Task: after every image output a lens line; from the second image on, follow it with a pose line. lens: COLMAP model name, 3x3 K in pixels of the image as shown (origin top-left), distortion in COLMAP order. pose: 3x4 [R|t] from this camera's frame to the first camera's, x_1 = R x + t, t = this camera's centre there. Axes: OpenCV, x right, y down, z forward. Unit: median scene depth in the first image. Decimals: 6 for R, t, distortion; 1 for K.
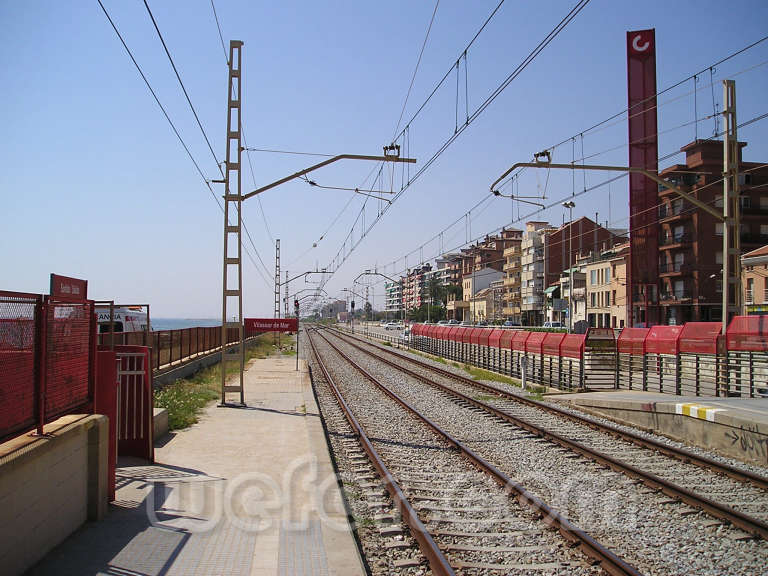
lens RADIAL K [[781.5, 0, 386.4], [0, 781.5, 284.5], [0, 0, 1]] dist [-0.106753, 0.000000]
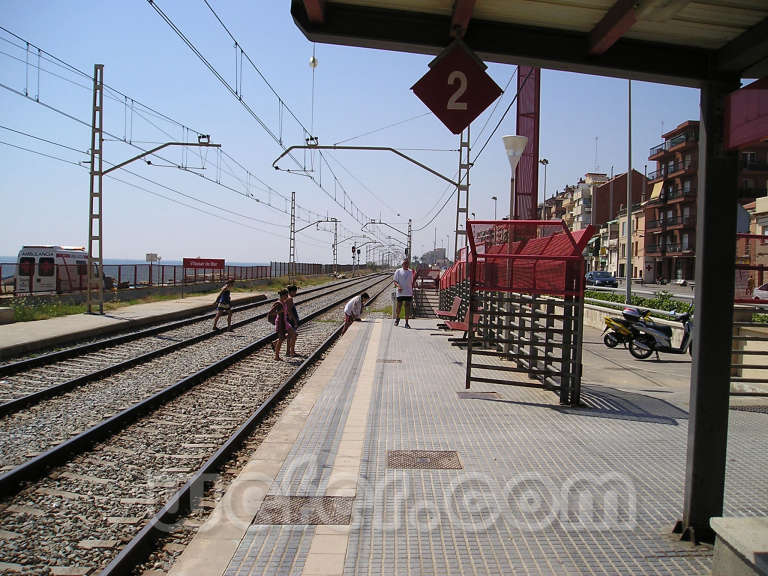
lens RADIAL K [[781.5, 0, 385.0], [0, 781.5, 287.0], [0, 0, 1]] dist [-0.106753, 0.000000]
pose [[0.990111, 0.021177, -0.138678, 0.191131], [-0.011477, 0.997455, 0.070373, -0.001912], [0.139815, -0.068086, 0.987834, -0.130559]]
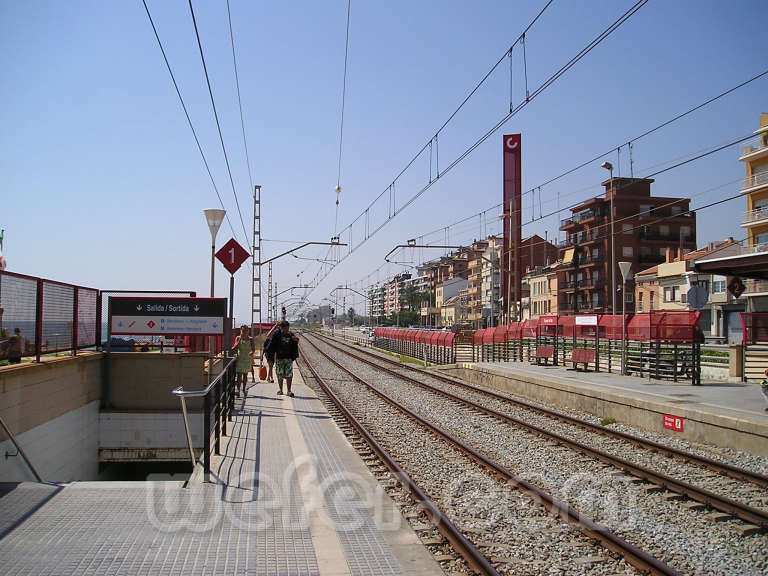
lens RADIAL K [[781.5, 0, 384.0], [0, 781.5, 292.7], [0, 0, 1]] dist [-0.106753, 0.000000]
pose [[0.999892, 0.000970, 0.014684, 0.036976], [-0.001030, 0.999991, 0.004072, -0.015632], [-0.014680, -0.004086, 0.999884, -0.363480]]
